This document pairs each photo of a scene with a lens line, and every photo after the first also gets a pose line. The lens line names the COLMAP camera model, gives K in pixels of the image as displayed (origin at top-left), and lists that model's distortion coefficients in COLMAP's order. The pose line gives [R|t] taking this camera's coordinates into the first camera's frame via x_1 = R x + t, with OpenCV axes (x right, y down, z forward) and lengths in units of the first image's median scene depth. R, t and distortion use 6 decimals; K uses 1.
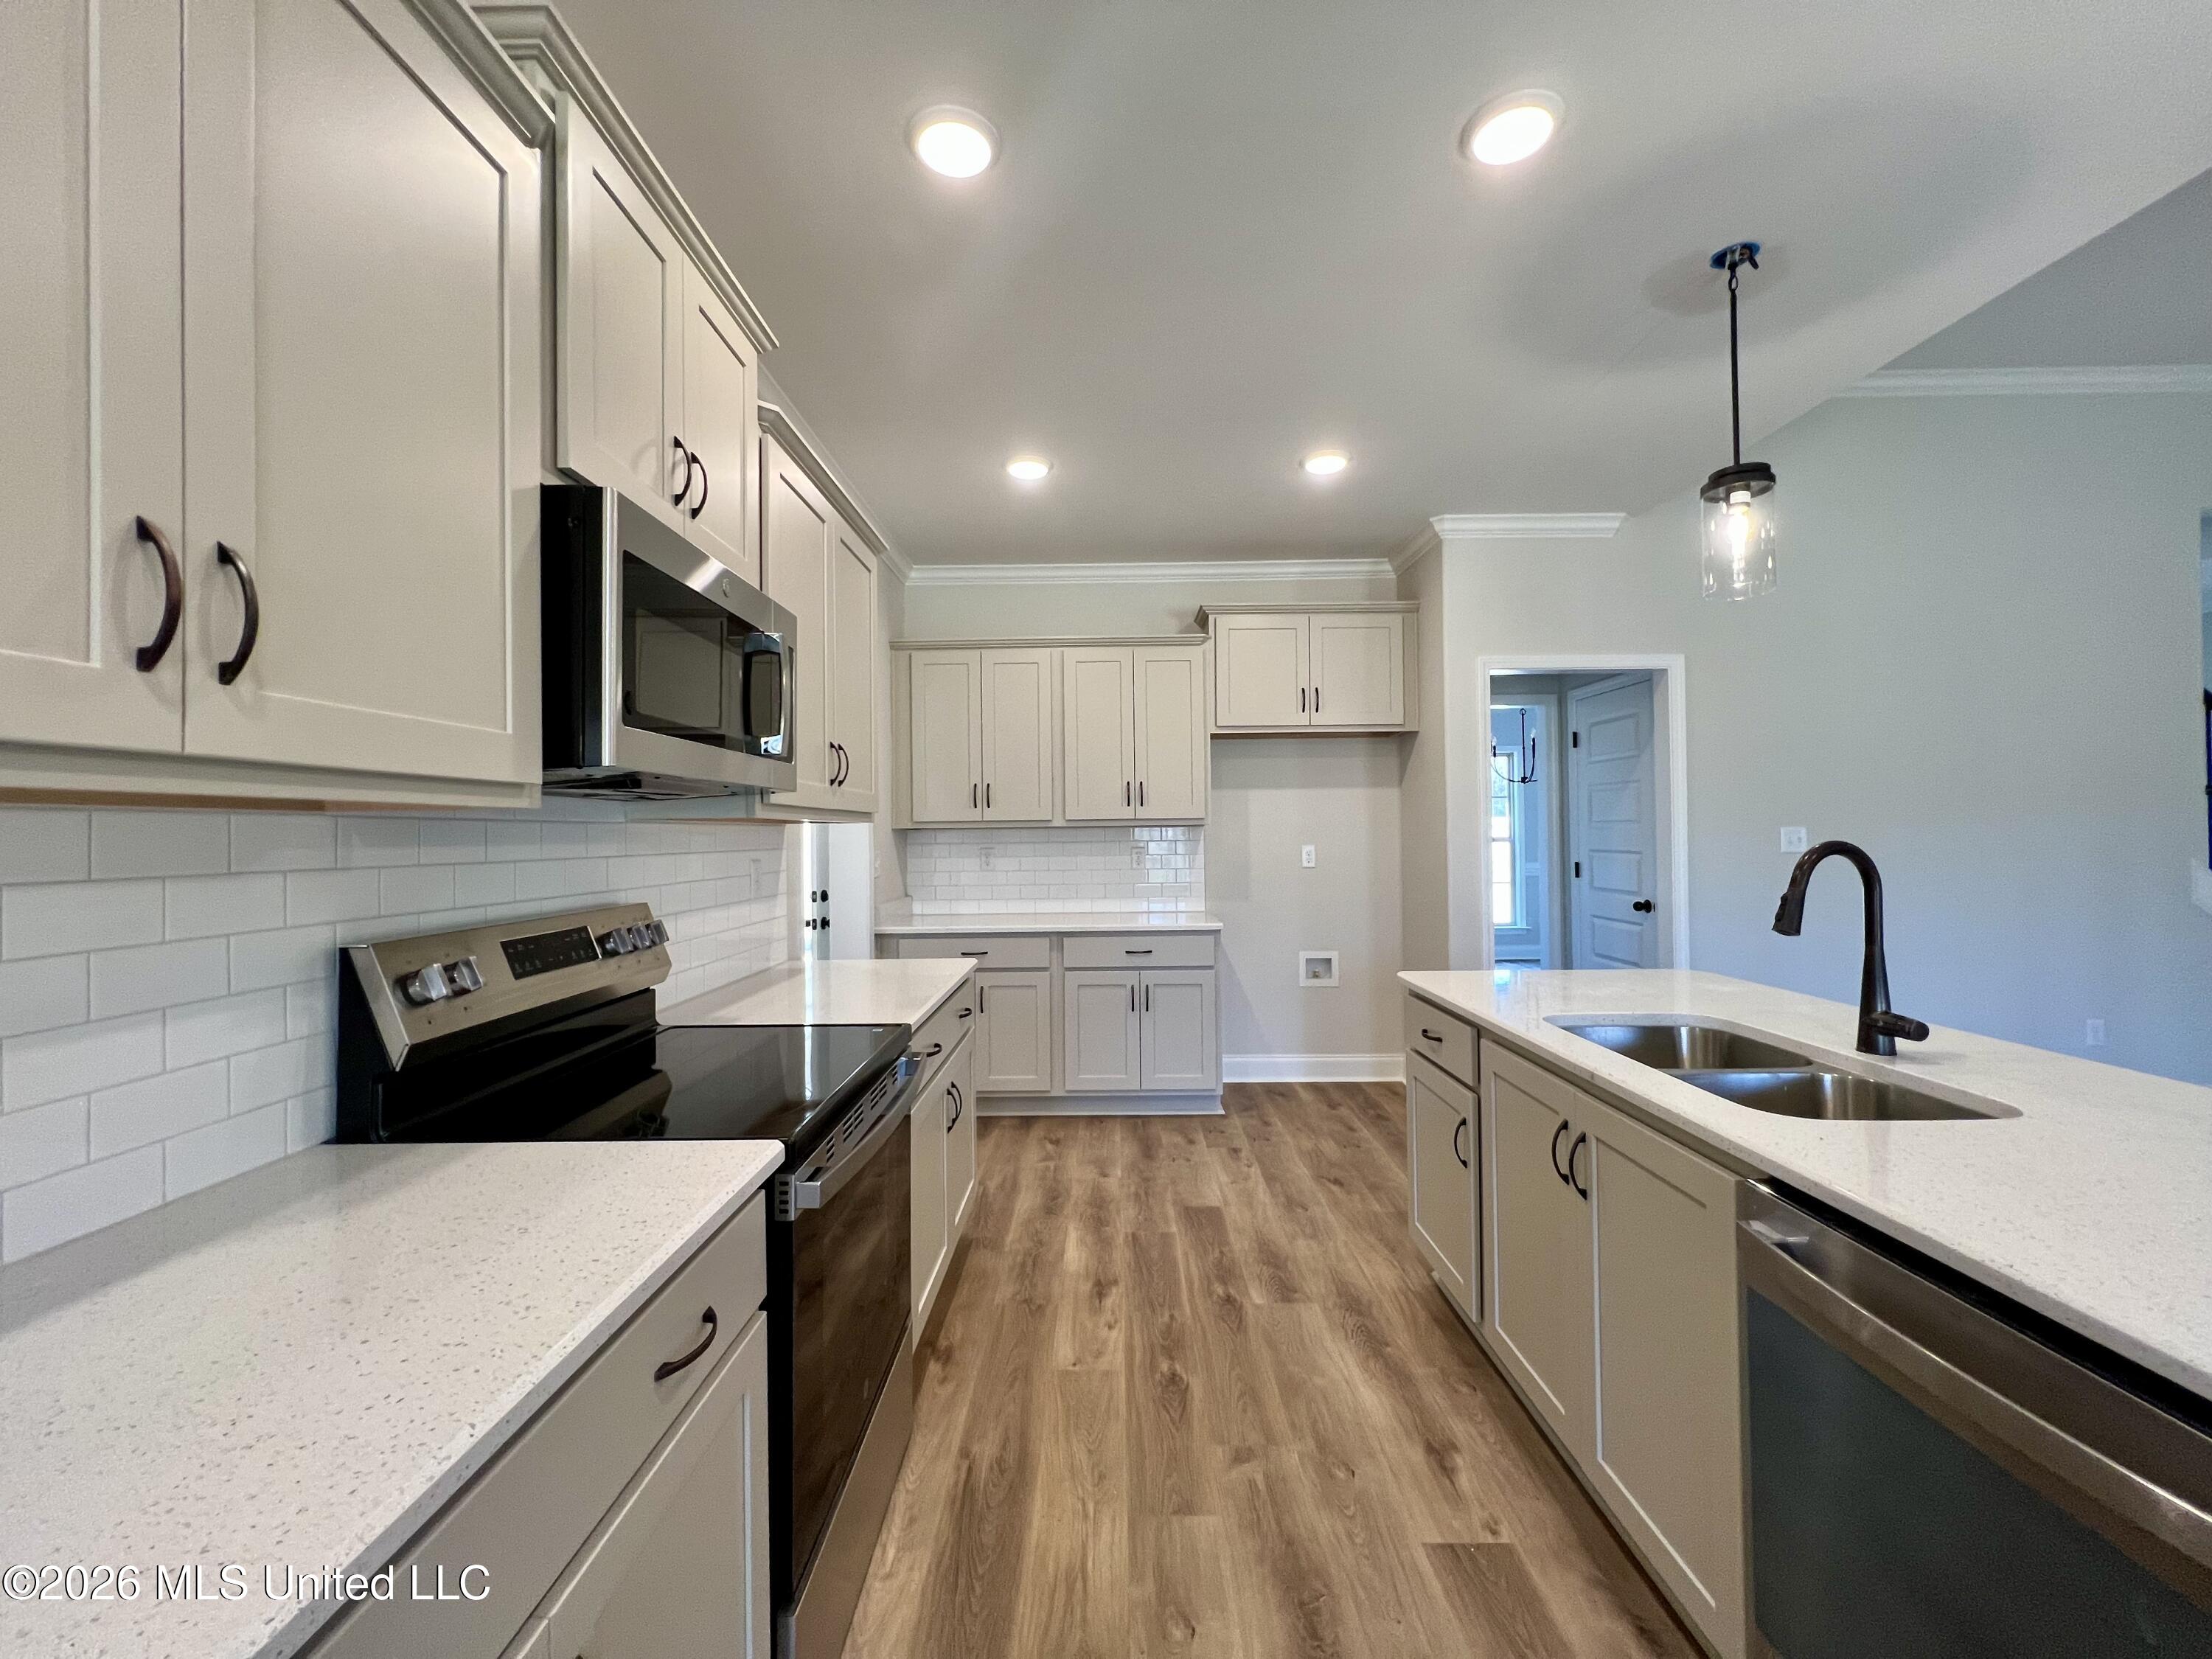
lens RADIAL K [[887.5, 0, 1099.3], [0, 887.5, 822.3], [0, 0, 1]] dist [-0.003028, 0.000878]
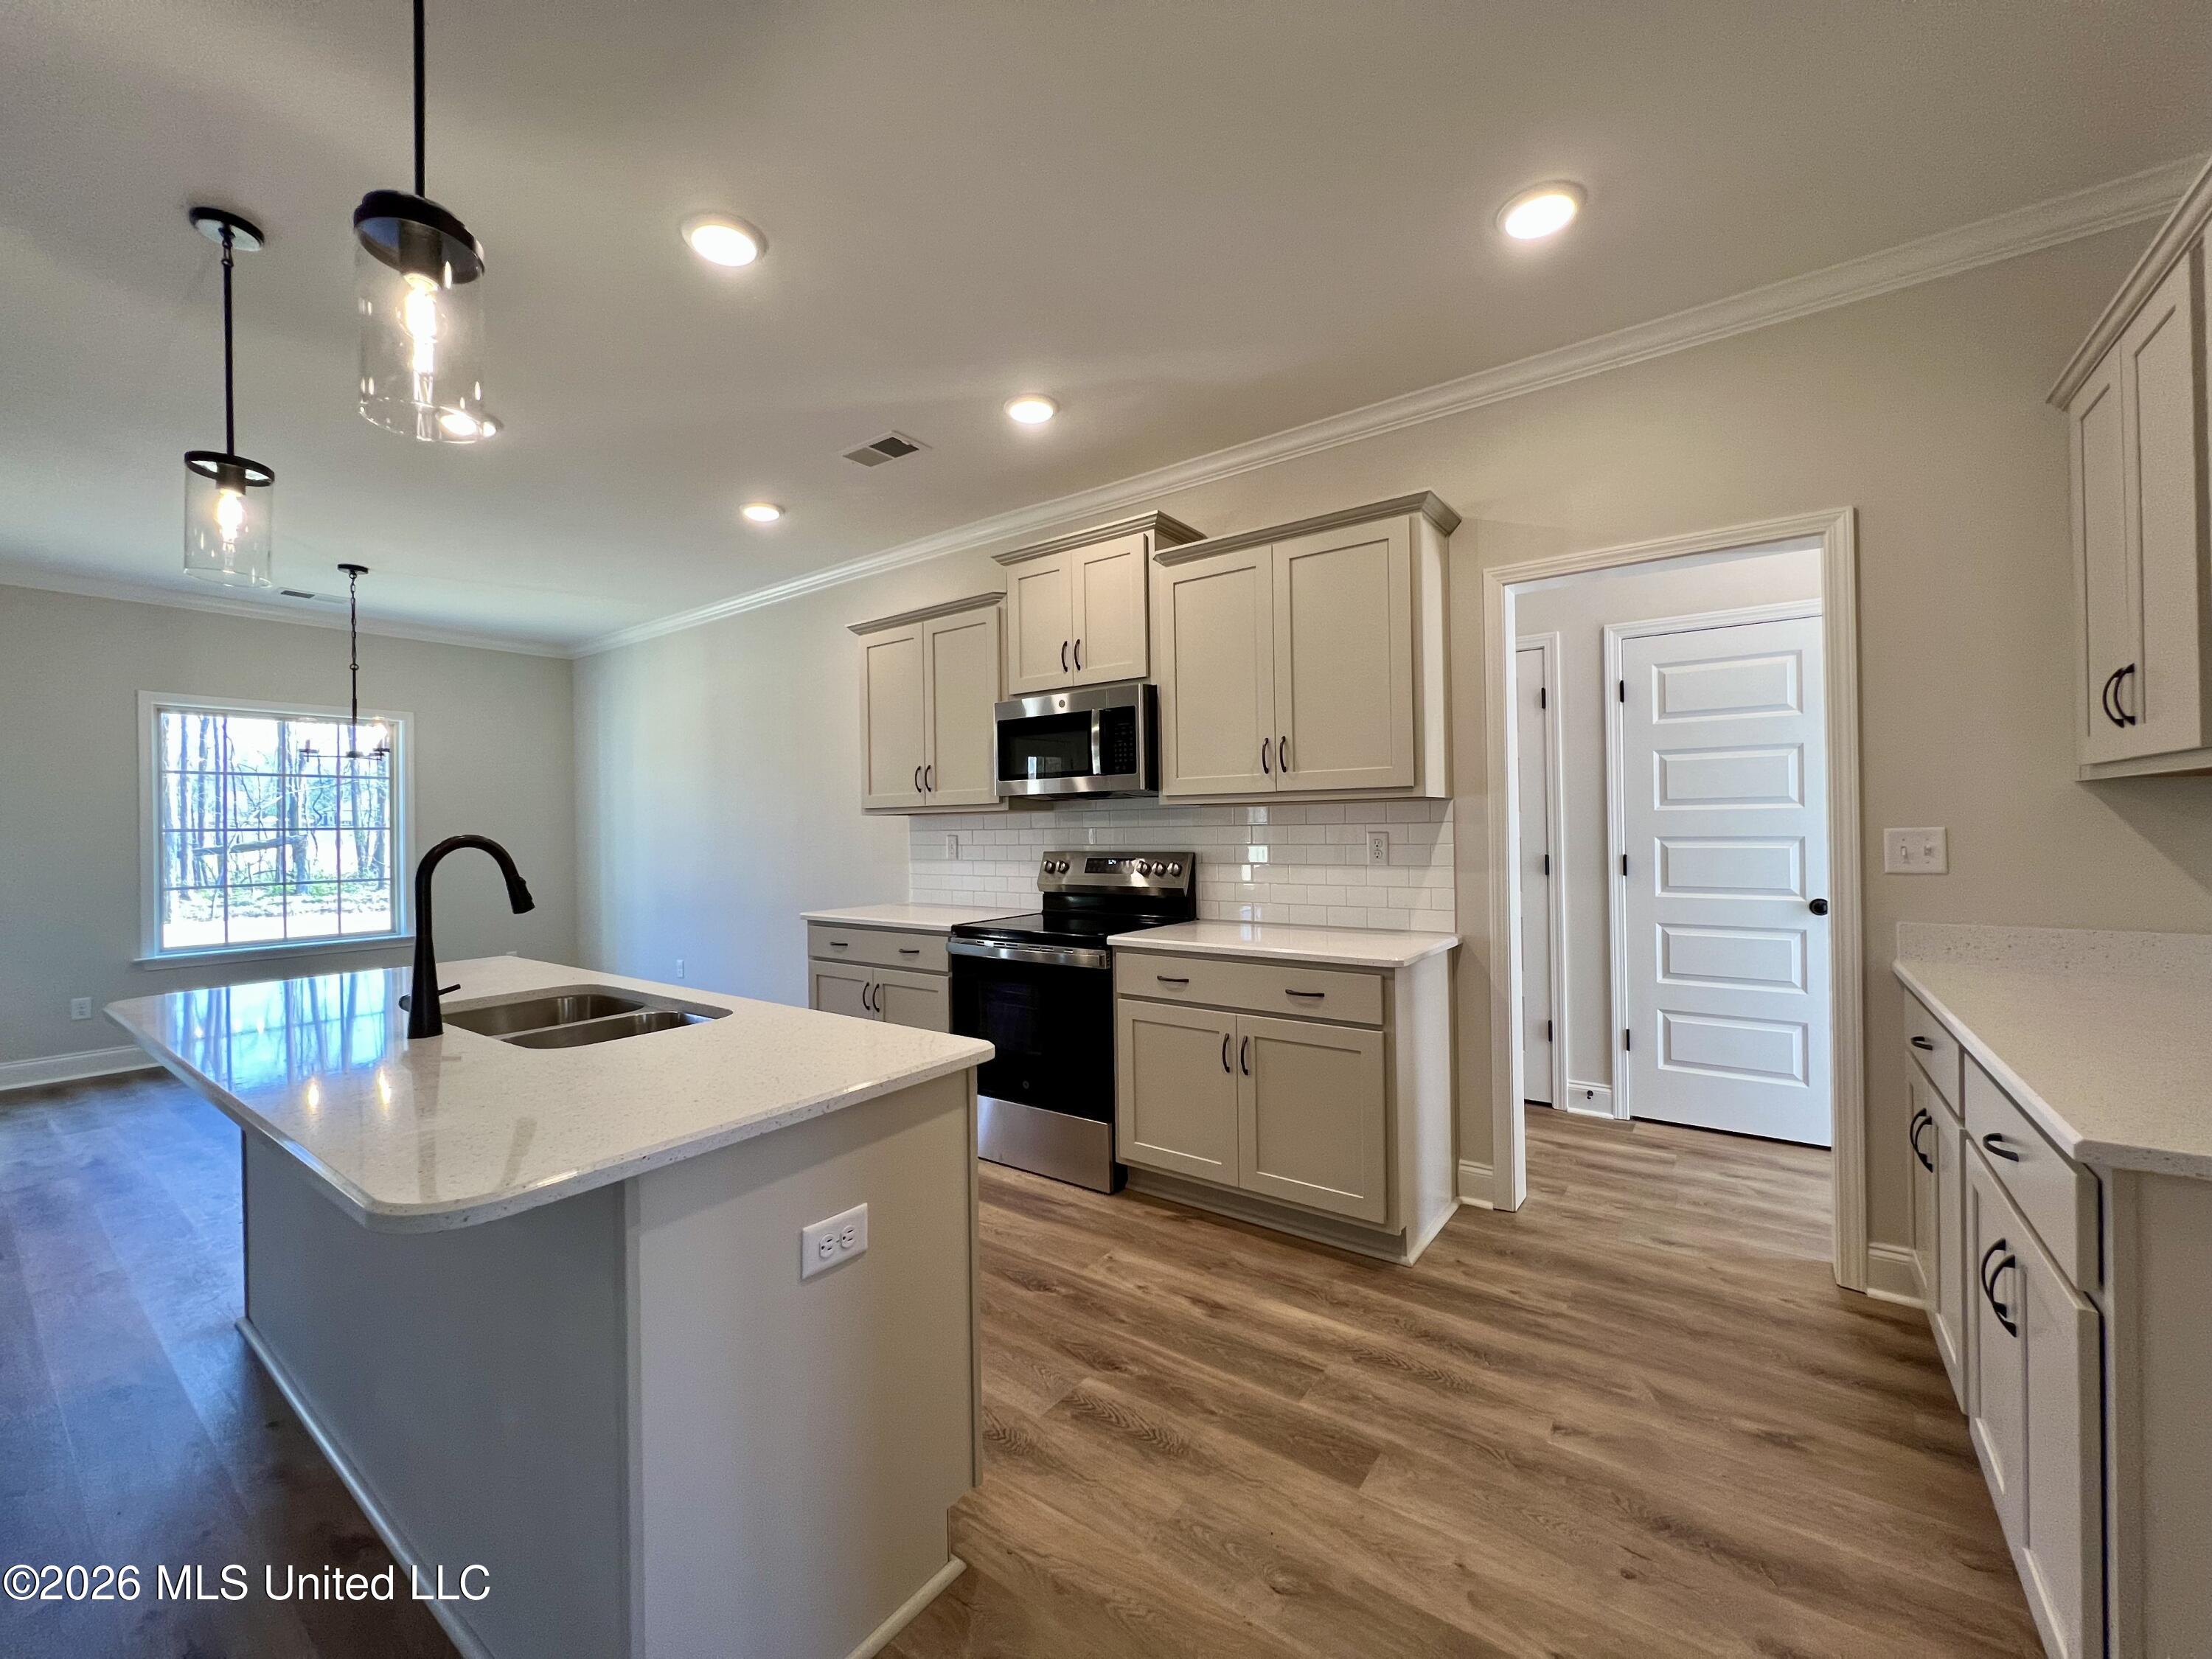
lens RADIAL K [[887.5, 0, 1099.3], [0, 887.5, 822.3], [0, 0, 1]] dist [-0.003028, 0.000878]
pose [[-0.583519, 0.017604, -0.811908, 0.802091], [0.034052, 0.999416, -0.002803, 0.021901], [0.811385, -0.029282, -0.583778, 1.448353]]
